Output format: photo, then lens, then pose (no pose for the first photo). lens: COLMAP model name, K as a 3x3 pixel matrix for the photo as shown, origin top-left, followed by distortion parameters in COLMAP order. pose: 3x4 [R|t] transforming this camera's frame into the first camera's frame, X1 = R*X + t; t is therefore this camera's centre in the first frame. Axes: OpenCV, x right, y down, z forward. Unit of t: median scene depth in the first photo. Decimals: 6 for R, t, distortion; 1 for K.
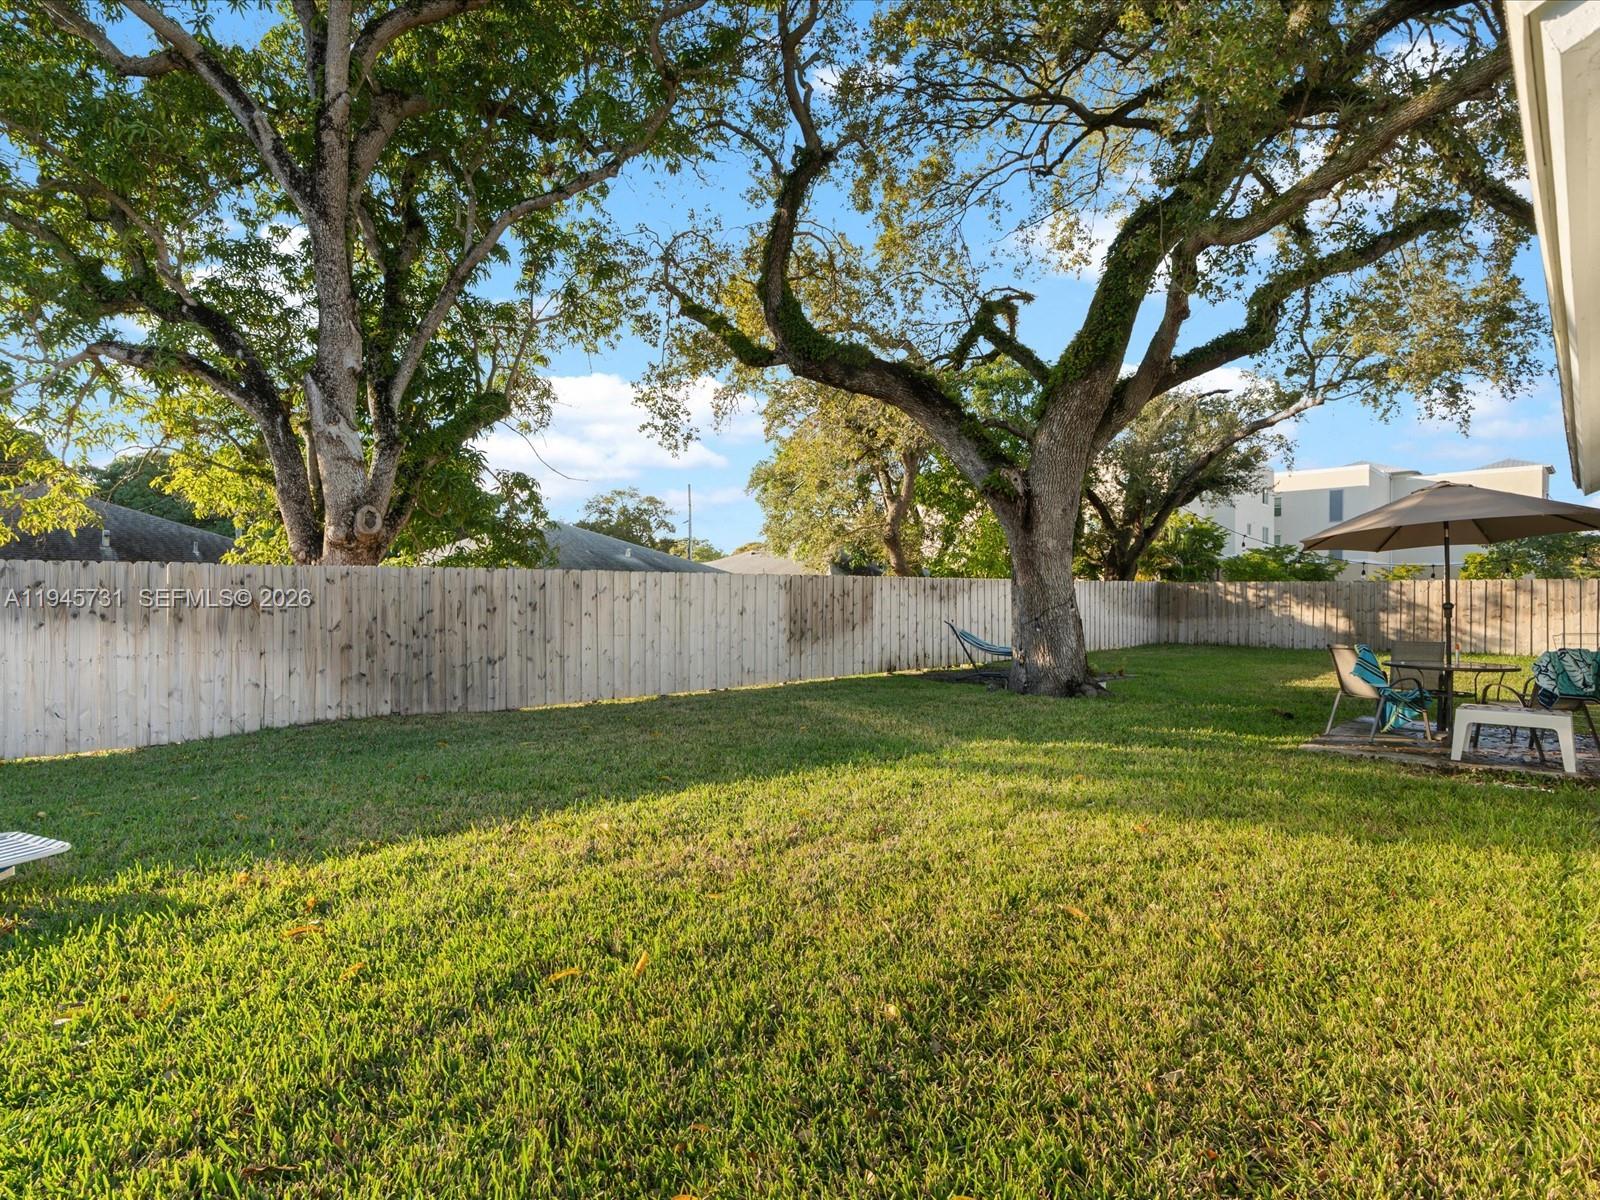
lens RADIAL K [[832.5, 0, 789.9], [0, 832.5, 639.3], [0, 0, 1]] dist [-0.001867, -0.000590]
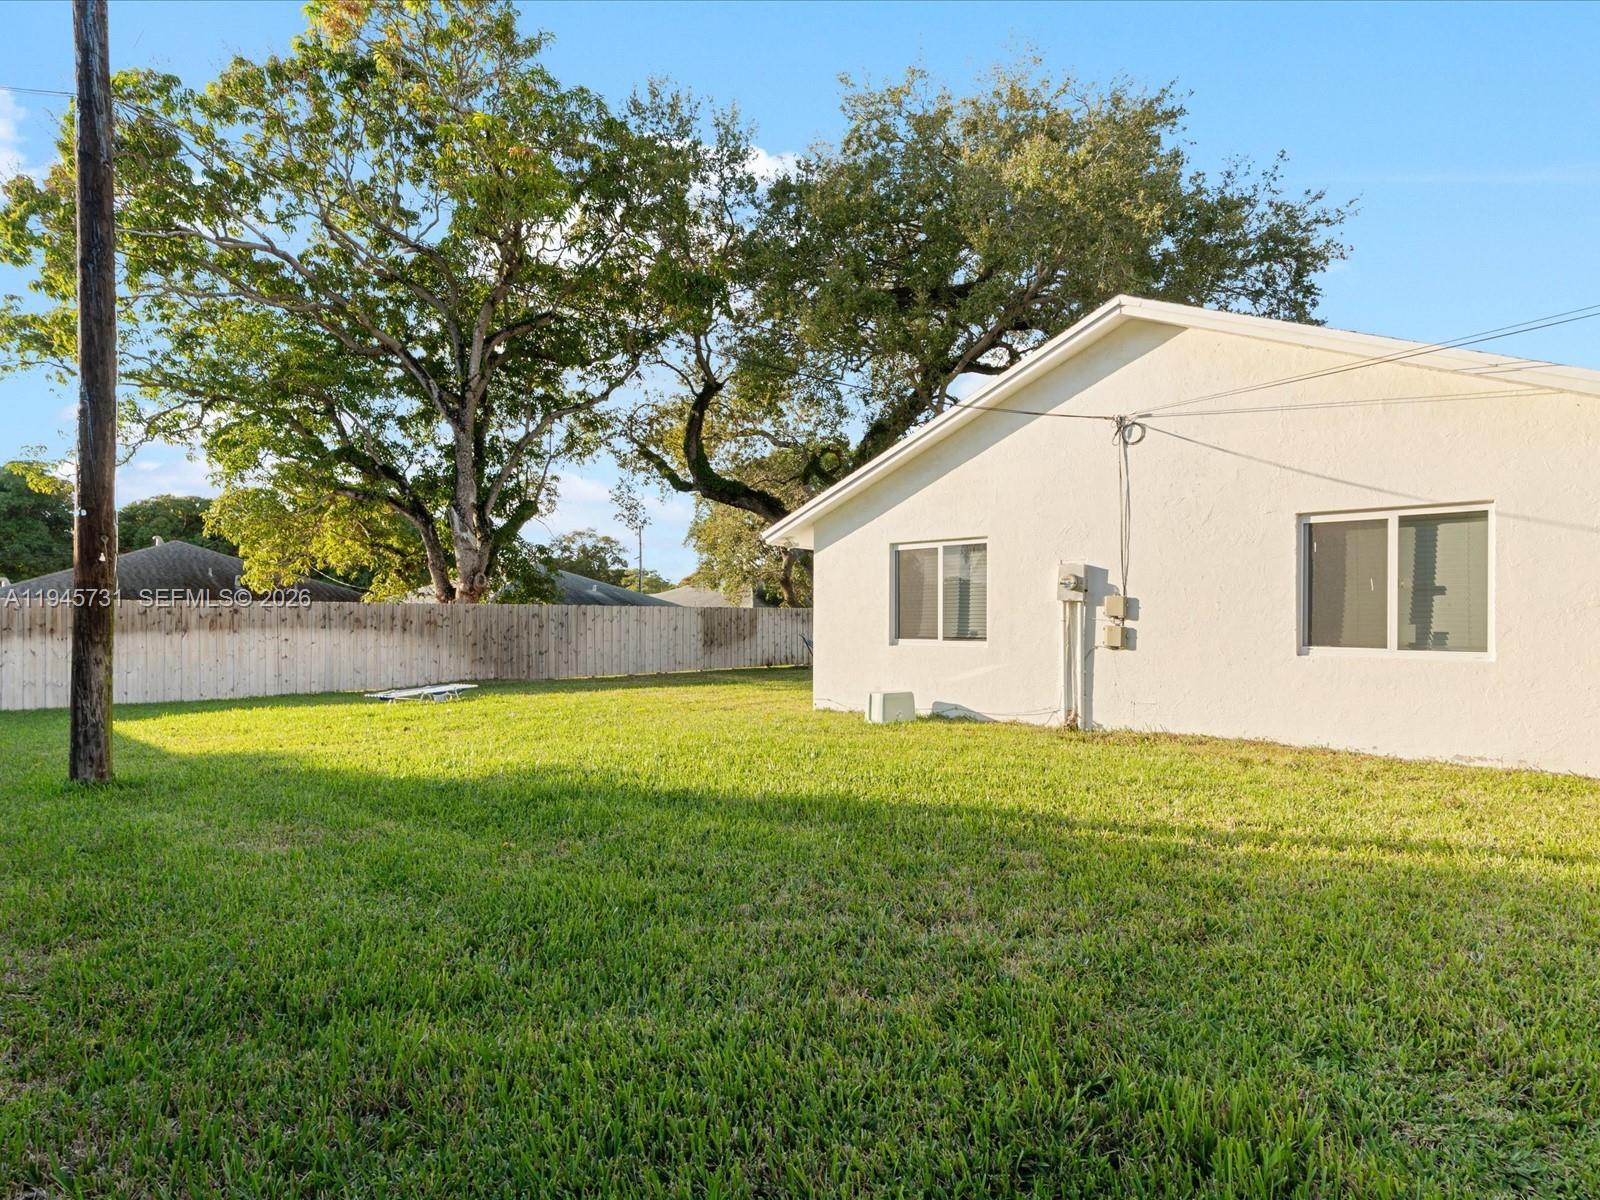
lens RADIAL K [[832.5, 0, 789.9], [0, 832.5, 639.3], [0, 0, 1]] dist [-0.001867, -0.000590]
pose [[0.998143, -0.003719, 0.060799, 0.064214], [0.005690, 0.999463, -0.032263, 0.040592], [-0.060647, 0.032549, 0.997628, -0.639316]]
